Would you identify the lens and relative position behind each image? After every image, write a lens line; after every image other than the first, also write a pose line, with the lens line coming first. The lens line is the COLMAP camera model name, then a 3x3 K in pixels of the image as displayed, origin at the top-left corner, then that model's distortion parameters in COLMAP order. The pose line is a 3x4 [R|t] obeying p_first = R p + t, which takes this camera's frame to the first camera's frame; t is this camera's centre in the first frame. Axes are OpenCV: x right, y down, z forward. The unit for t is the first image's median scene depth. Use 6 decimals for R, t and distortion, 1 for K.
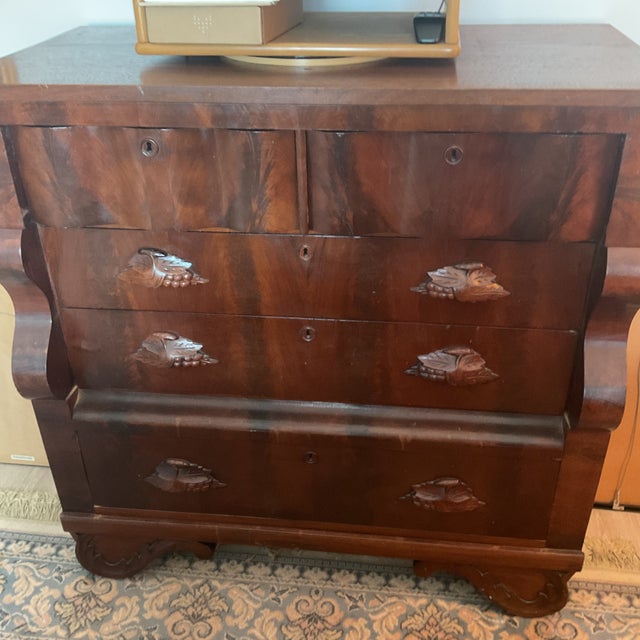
lens RADIAL K [[674.4, 0, 309.8], [0, 674.4, 320.1], [0, 0, 1]] dist [0.134799, -0.224301]
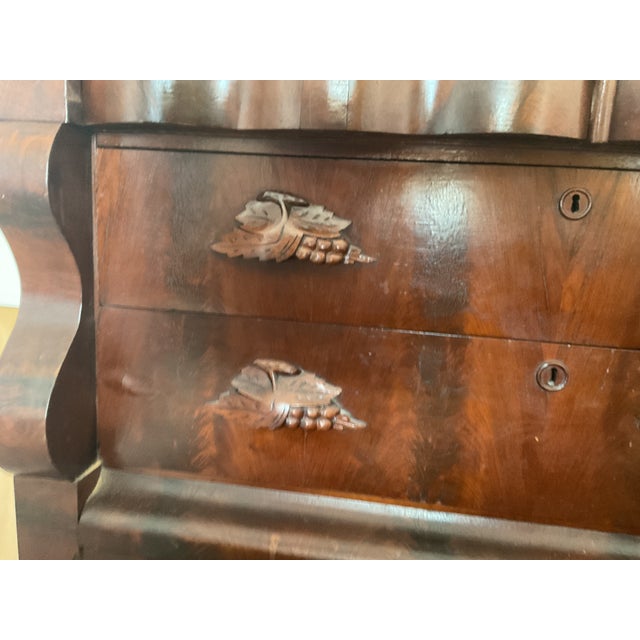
lens RADIAL K [[518.4, 0, 320.0], [0, 518.4, 320.0], [0, 0, 1]] dist [0.082815, -0.141688]
pose [[0.996884, 0.078721, -0.005087, -0.178864], [-0.075823, 0.938393, -0.337149, 0.127380], [-0.021767, 0.336484, 0.941437, 0.588518]]
